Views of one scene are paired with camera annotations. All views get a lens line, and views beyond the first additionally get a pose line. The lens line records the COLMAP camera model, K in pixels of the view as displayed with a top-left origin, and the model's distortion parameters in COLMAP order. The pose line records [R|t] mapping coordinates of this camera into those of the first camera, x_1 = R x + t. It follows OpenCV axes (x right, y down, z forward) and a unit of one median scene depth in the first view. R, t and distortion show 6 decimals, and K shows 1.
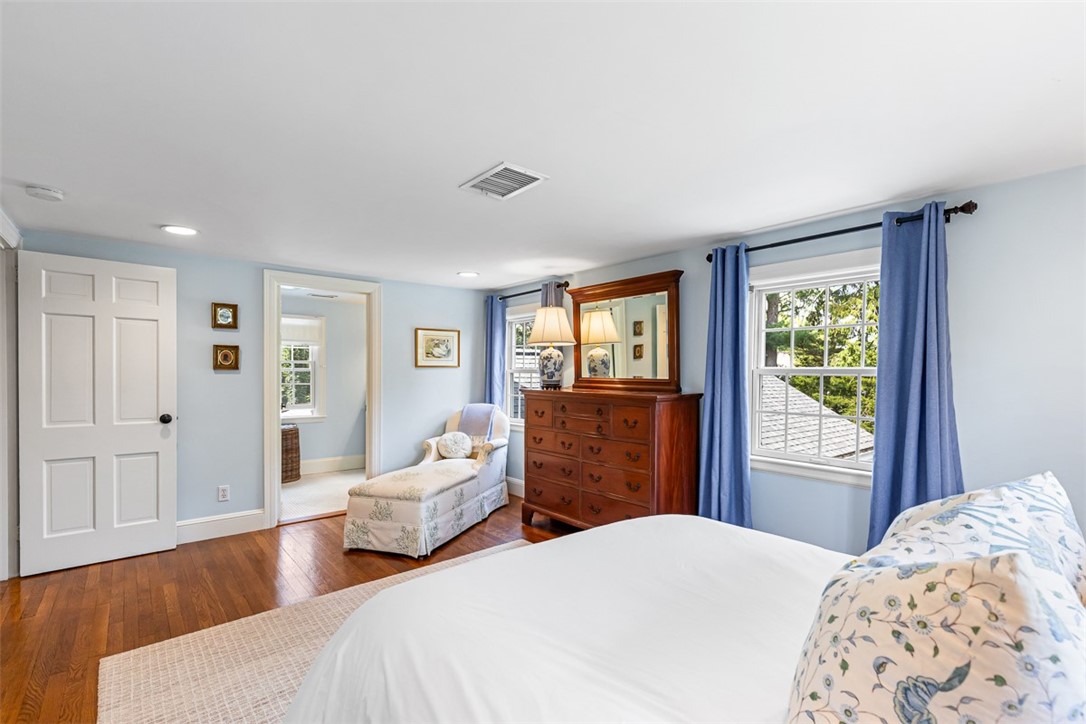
lens RADIAL K [[496.0, 0, 543.8], [0, 496.0, 370.5], [0, 0, 1]] dist [0.002151, 0.000697]
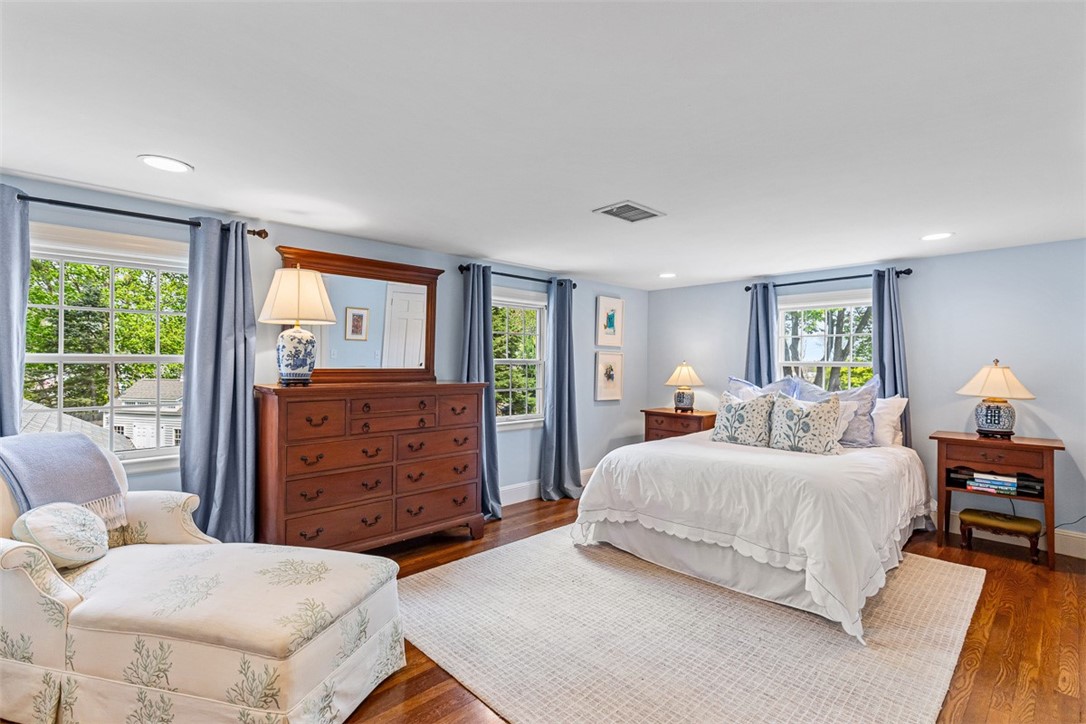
lens RADIAL K [[496.0, 0, 541.3], [0, 496.0, 359.5], [0, 0, 1]] dist [0.002151, 0.000697]
pose [[-0.063596, -0.001959, 0.997974, -0.780479], [-0.014154, 0.999899, 0.001061, -0.006505], [-0.997875, -0.014058, -0.063617, 0.773946]]
